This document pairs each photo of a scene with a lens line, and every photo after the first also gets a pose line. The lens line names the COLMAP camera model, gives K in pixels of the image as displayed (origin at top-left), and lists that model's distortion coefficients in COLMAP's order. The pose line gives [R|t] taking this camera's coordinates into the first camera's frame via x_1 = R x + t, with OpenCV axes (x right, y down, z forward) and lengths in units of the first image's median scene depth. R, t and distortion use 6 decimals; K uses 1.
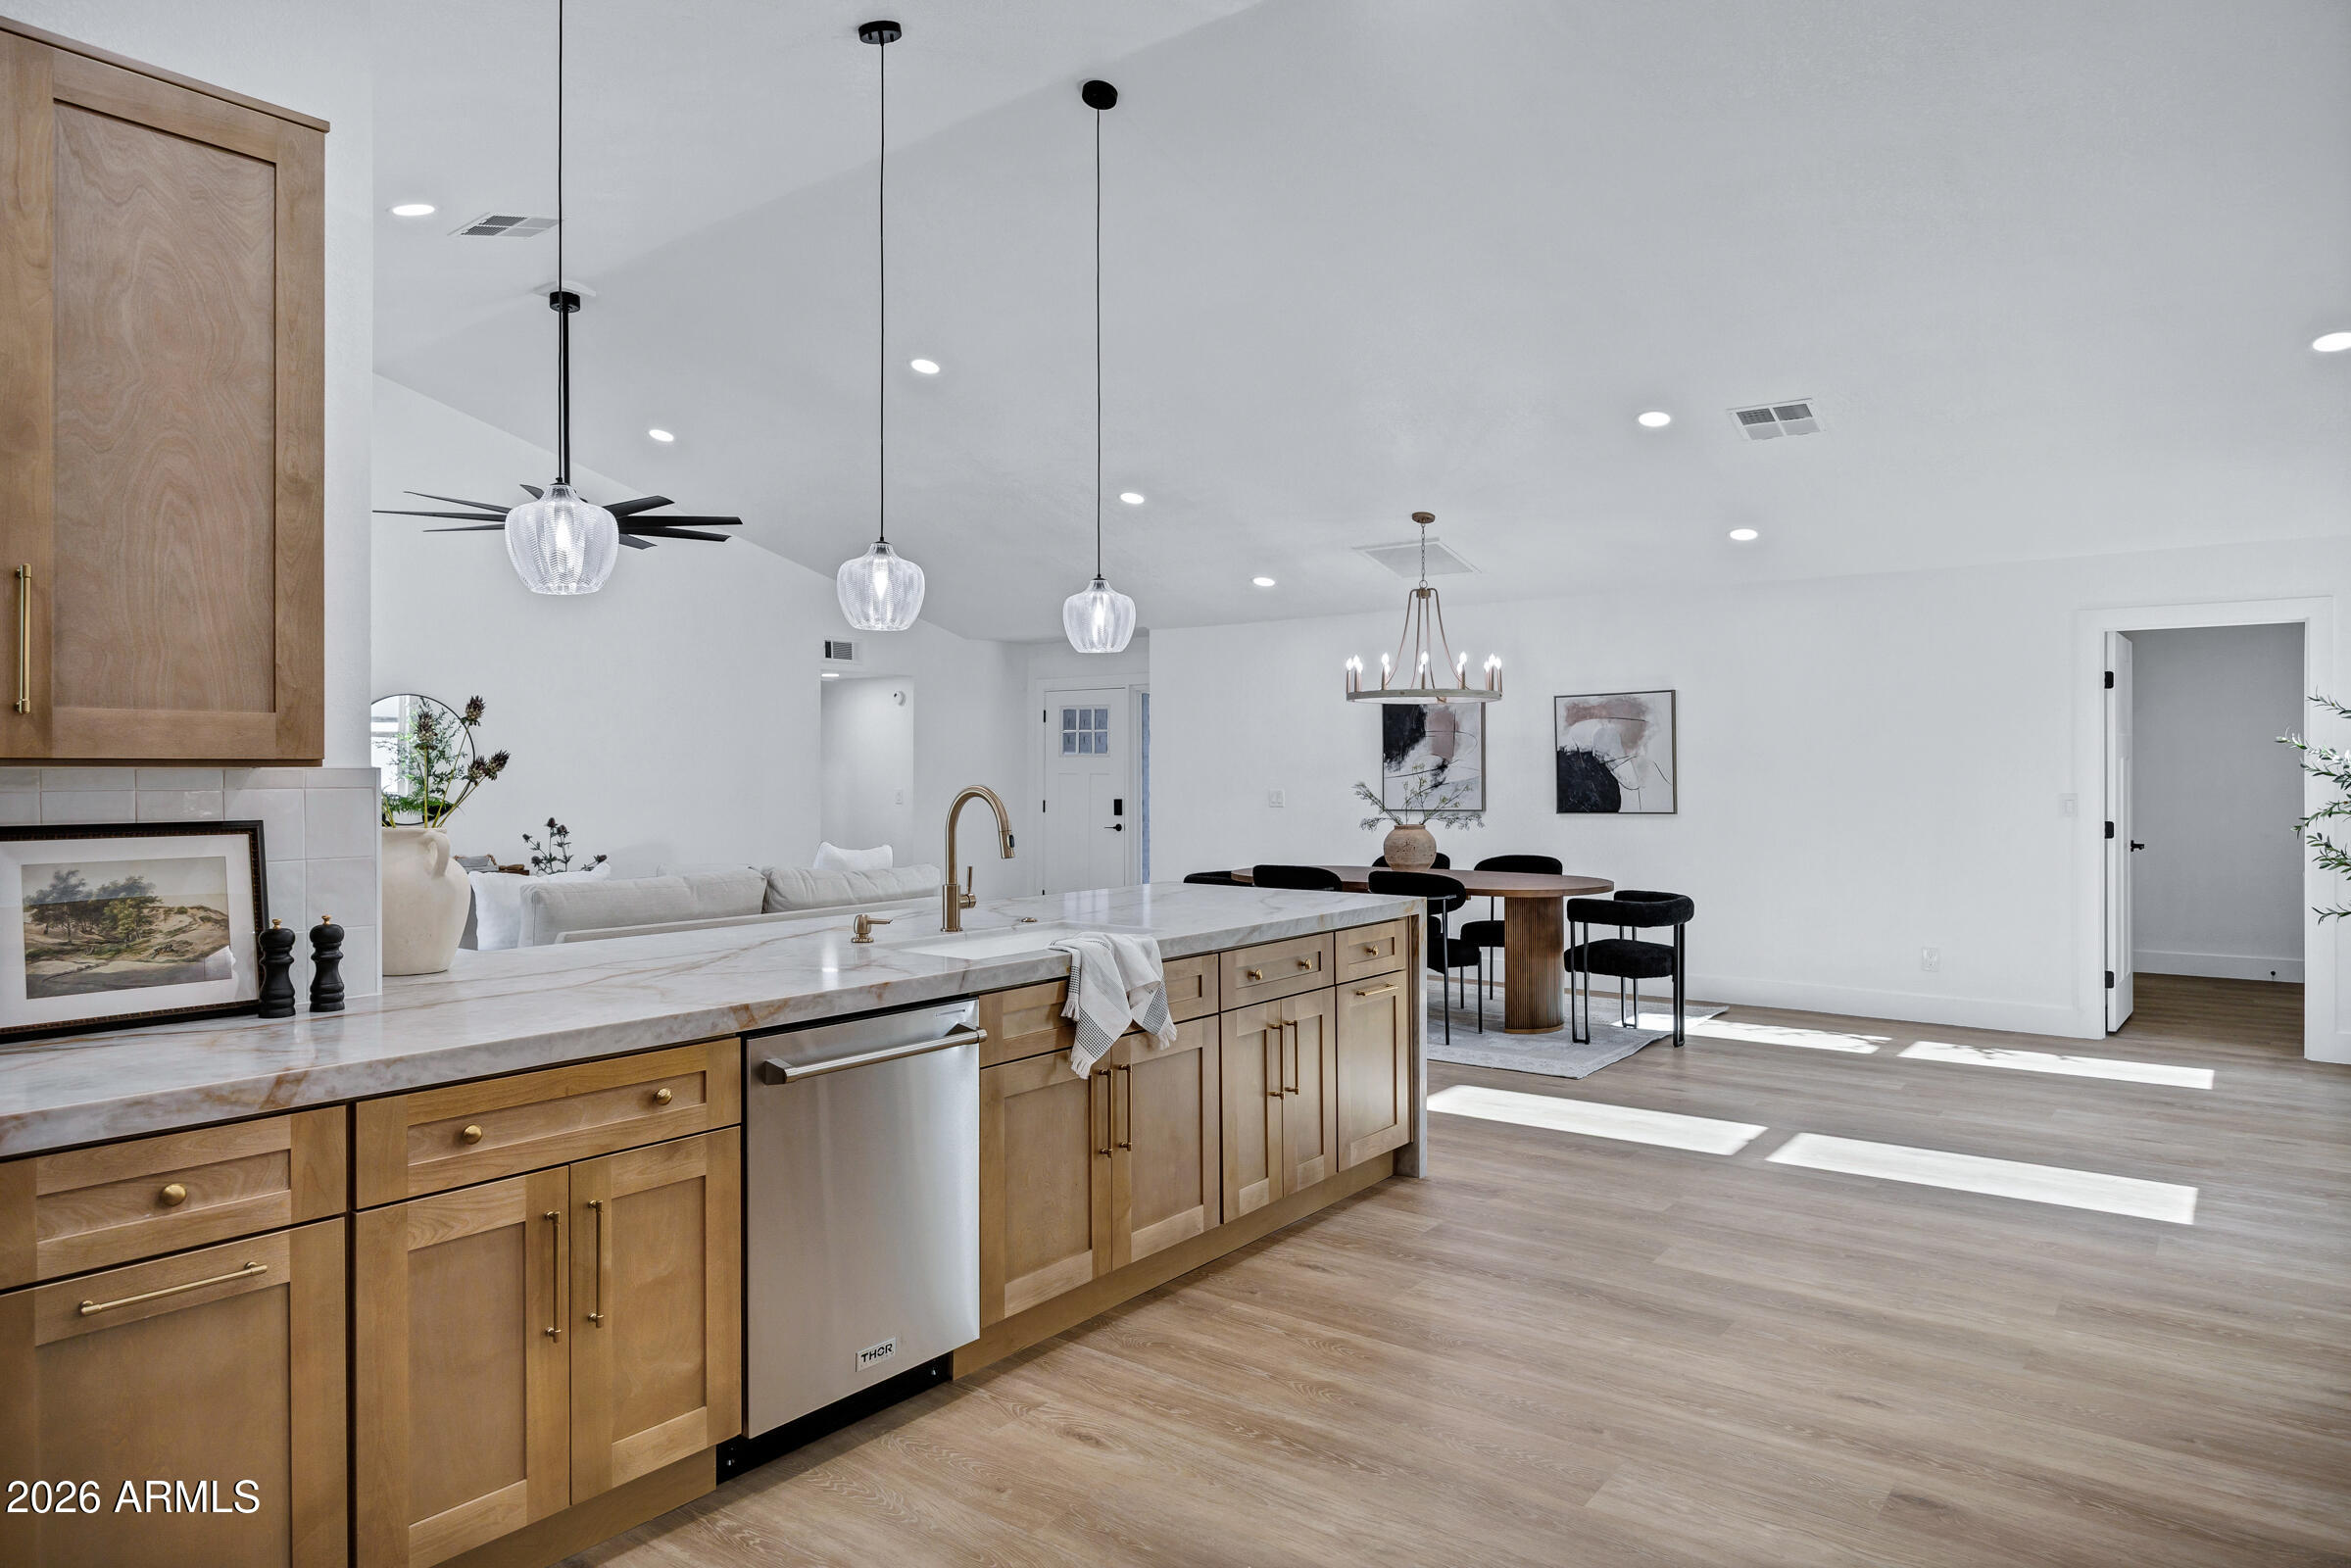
lens RADIAL K [[1417.1, 0, 1181.7], [0, 1417.1, 799.7], [0, 0, 1]] dist [-0.012655, 0.005475]
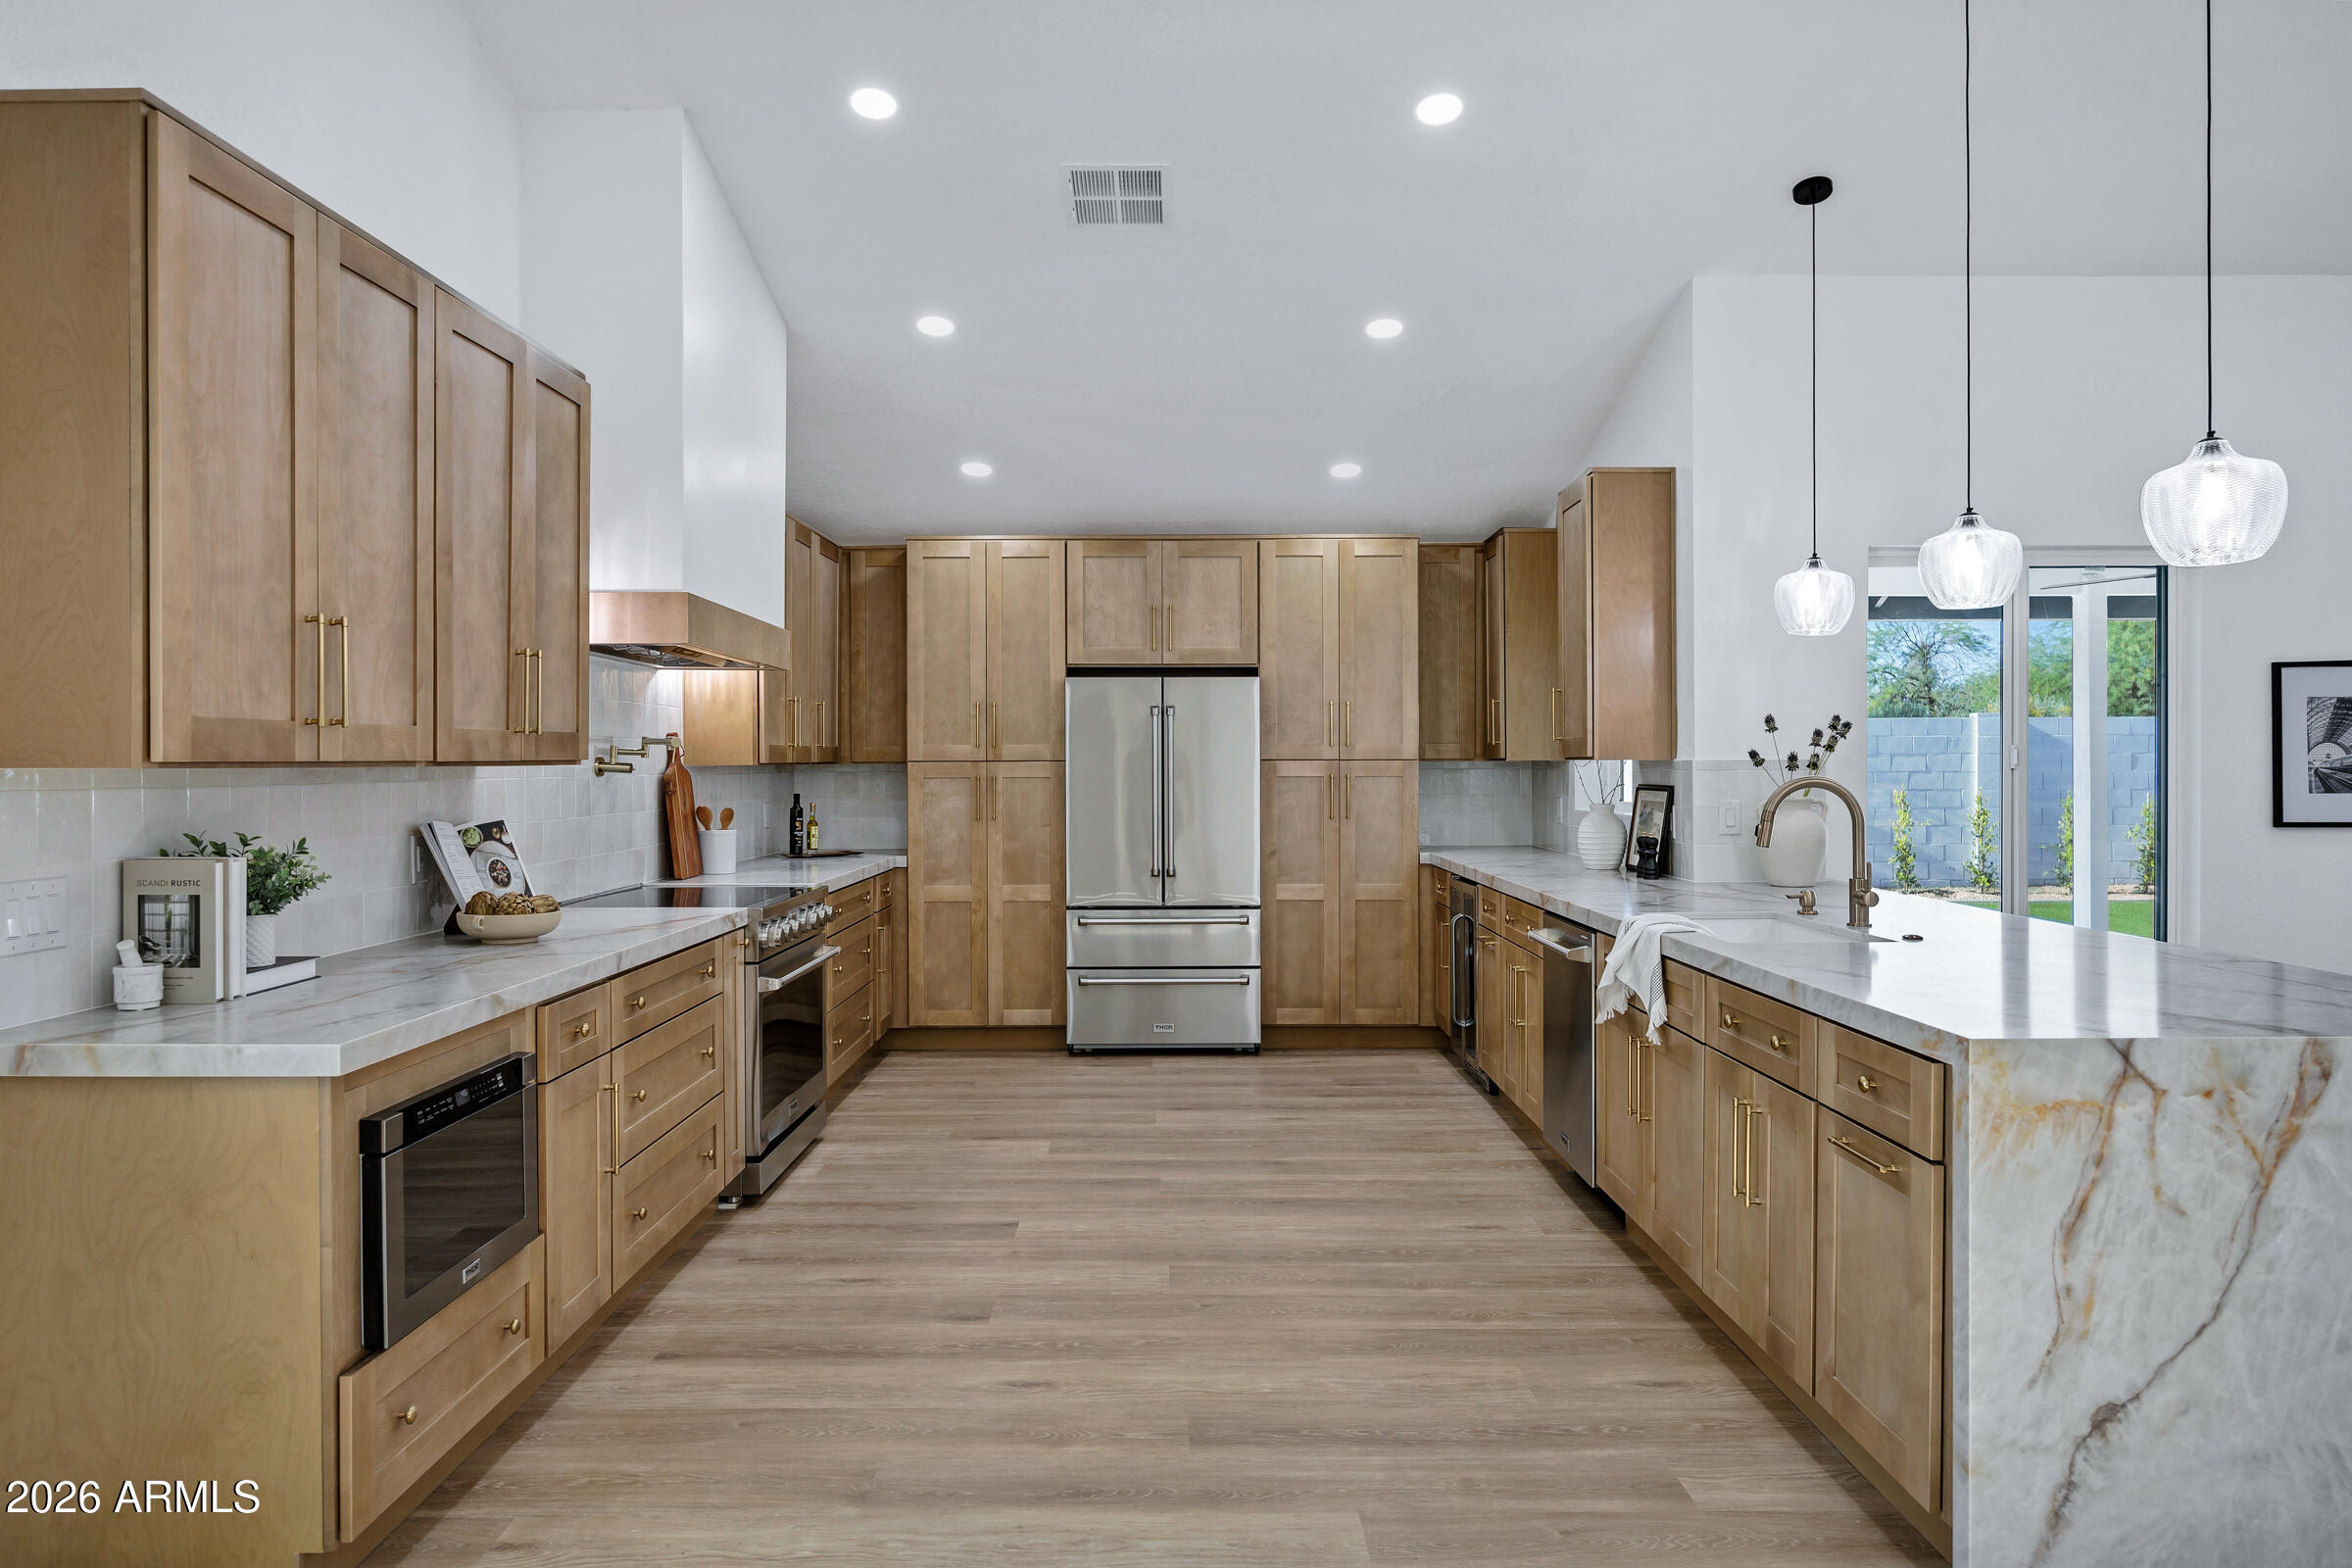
lens RADIAL K [[1558.3, 0, 1182.9], [0, 1558.3, 776.3], [0, 0, 1]] dist [-0.009630, 0.012073]
pose [[-0.794231, 0.009540, -0.607541, 0.453052], [-0.007193, 0.999659, 0.025101, -0.017944], [0.607573, 0.024306, -0.793892, 0.825337]]
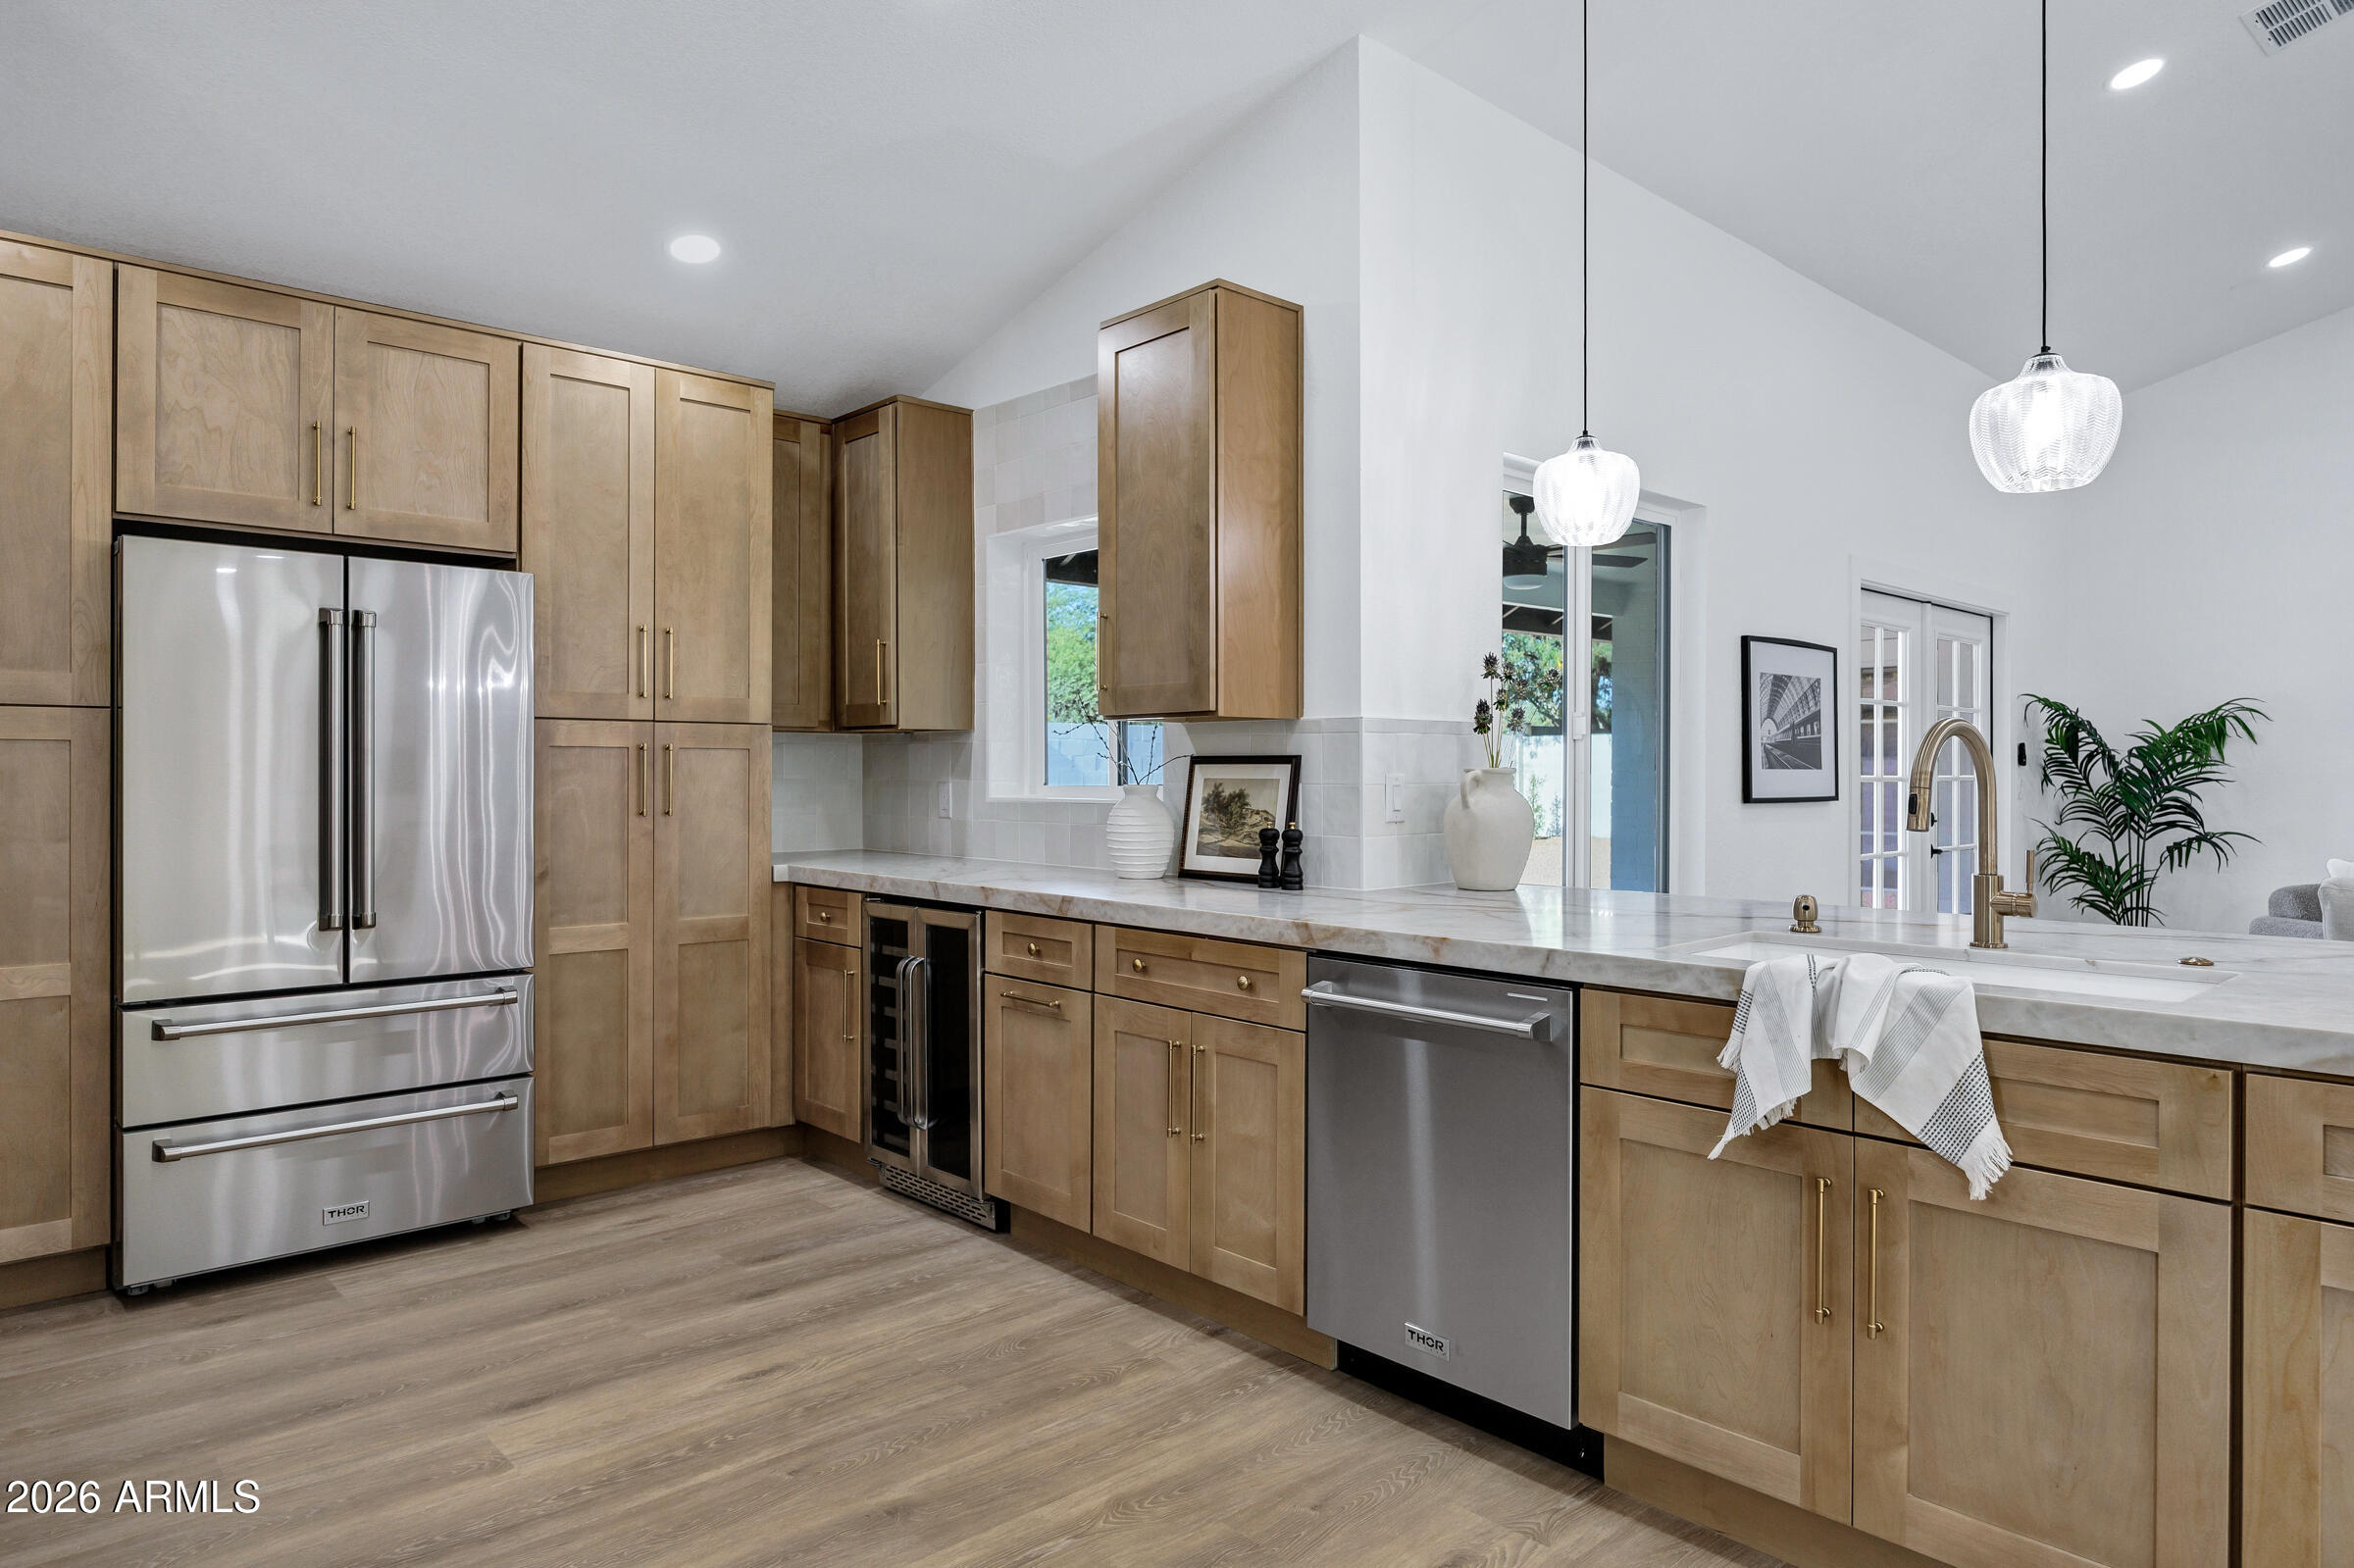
lens RADIAL K [[1418.7, 0, 1160.5], [0, 1418.7, 767.2], [0, 0, 1]] dist [-0.012655, 0.005475]
pose [[-0.181807, -0.000185, -0.983334, 0.283468], [-0.020674, 0.999780, 0.003634, 0.008370], [0.983117, 0.020990, -0.181771, 0.391754]]
